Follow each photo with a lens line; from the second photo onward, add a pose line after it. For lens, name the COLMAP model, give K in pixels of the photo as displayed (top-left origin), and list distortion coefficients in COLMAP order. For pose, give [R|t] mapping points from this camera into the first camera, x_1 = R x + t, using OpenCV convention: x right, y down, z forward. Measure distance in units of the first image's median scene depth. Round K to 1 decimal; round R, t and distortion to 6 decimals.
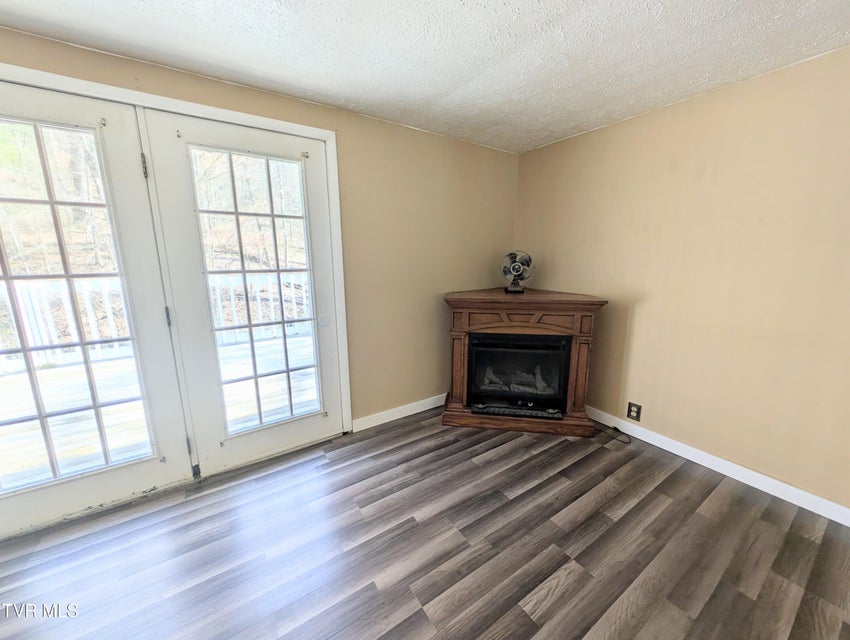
lens RADIAL K [[316.5, 0, 439.8], [0, 316.5, 315.7], [0, 0, 1]] dist [0.000012, -0.000219]
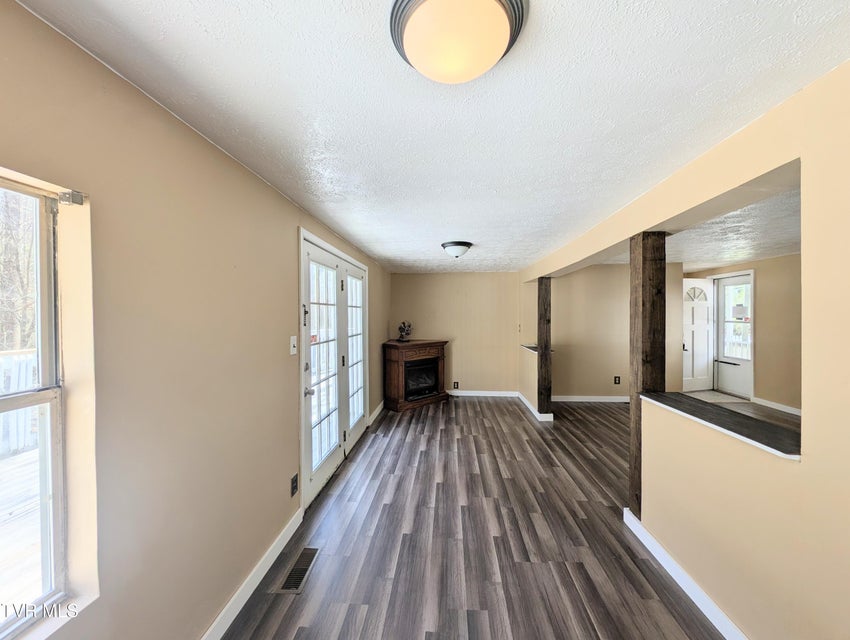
lens RADIAL K [[322.0, 0, 425.1], [0, 322.0, 318.5], [0, 0, 1]] dist [0.001180, -0.000082]
pose [[0.615914, -0.012373, 0.787716, -1.557927], [0.151721, 0.983022, -0.103189, 0.017309], [-0.773066, 0.183069, 0.607334, -0.439539]]
